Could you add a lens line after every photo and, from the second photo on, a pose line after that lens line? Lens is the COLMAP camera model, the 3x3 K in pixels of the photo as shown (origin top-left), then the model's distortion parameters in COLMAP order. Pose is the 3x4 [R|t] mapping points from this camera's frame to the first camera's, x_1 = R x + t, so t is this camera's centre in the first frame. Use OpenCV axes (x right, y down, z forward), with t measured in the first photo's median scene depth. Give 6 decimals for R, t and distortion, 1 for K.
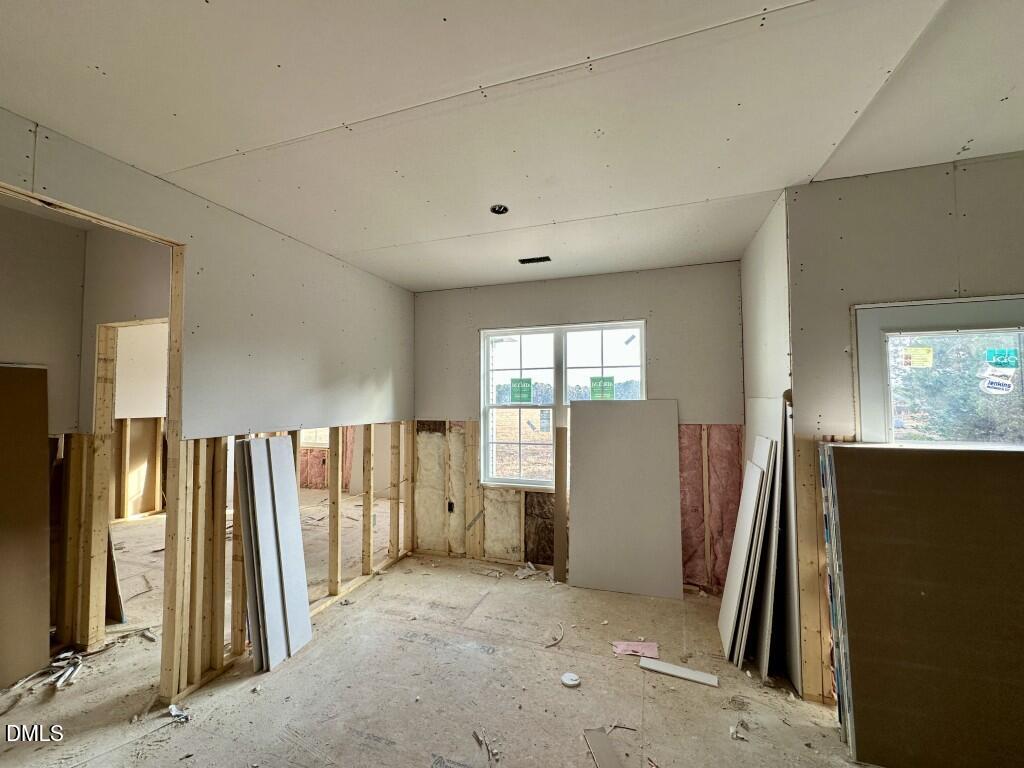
lens RADIAL K [[409.3, 0, 512.0], [0, 409.3, 384.0], [0, 0, 1]] dist [-0.000339, -0.000124]
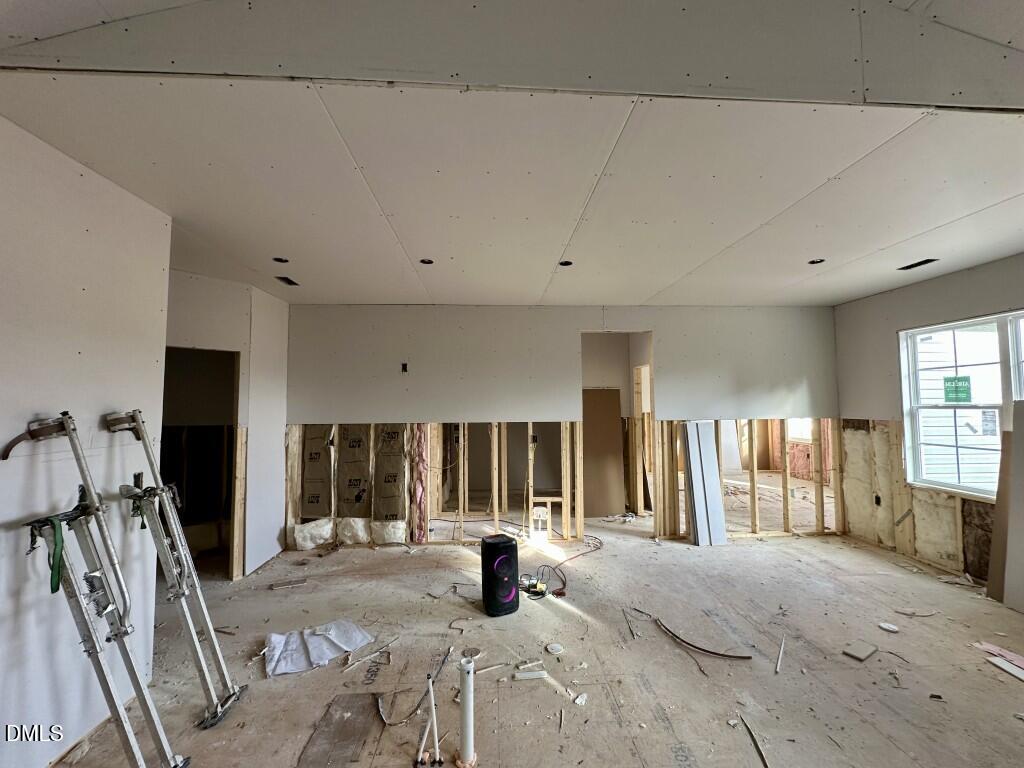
lens RADIAL K [[409.3, 0, 512.0], [0, 409.3, 384.0], [0, 0, 1]] dist [-0.000339, -0.000124]
pose [[0.371814, -0.044007, -0.927264, 0.519626], [0.044513, 0.998572, -0.029542, -0.014605], [0.927240, -0.030291, 0.373242, -0.285818]]
